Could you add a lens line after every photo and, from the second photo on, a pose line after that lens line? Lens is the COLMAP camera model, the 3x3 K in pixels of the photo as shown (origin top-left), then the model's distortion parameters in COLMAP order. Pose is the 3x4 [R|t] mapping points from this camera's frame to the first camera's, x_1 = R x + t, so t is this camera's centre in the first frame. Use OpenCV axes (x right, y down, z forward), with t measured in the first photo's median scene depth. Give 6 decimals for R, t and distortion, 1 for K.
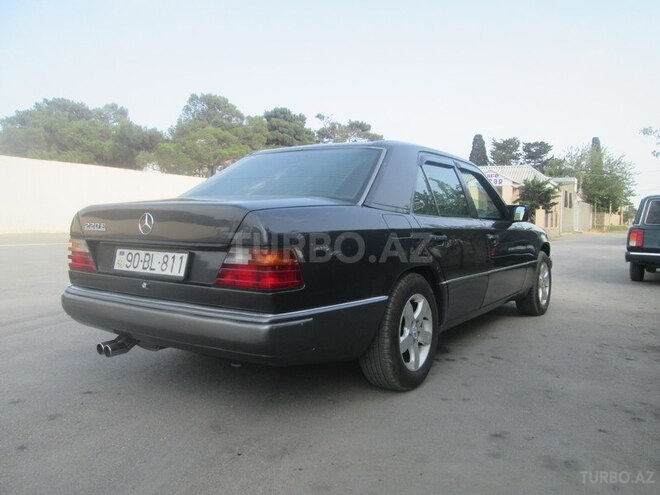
lens RADIAL K [[547.2, 0, 330.2], [0, 547.2, 246.3], [0, 0, 1]] dist [-0.049823, 0.015549]
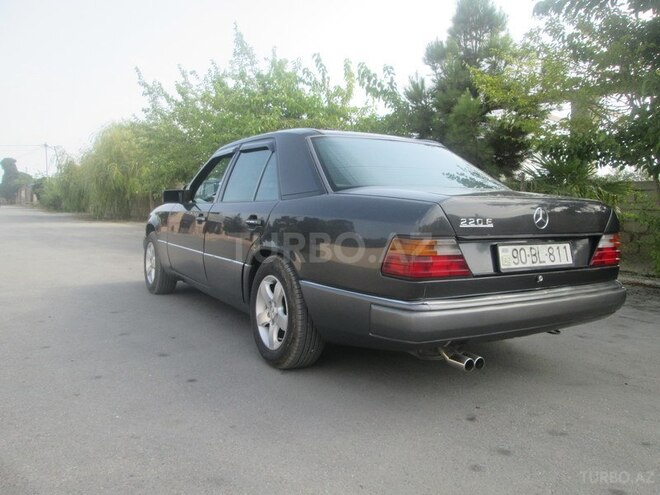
lens RADIAL K [[547.2, 0, 329.8], [0, 547.2, 247.6], [0, 0, 1]] dist [-0.049823, 0.015549]
pose [[0.401316, -0.069573, 0.913294, -1.403687], [0.037114, 0.997527, 0.059681, -0.060944], [-0.915187, 0.009945, 0.402906, 0.932454]]
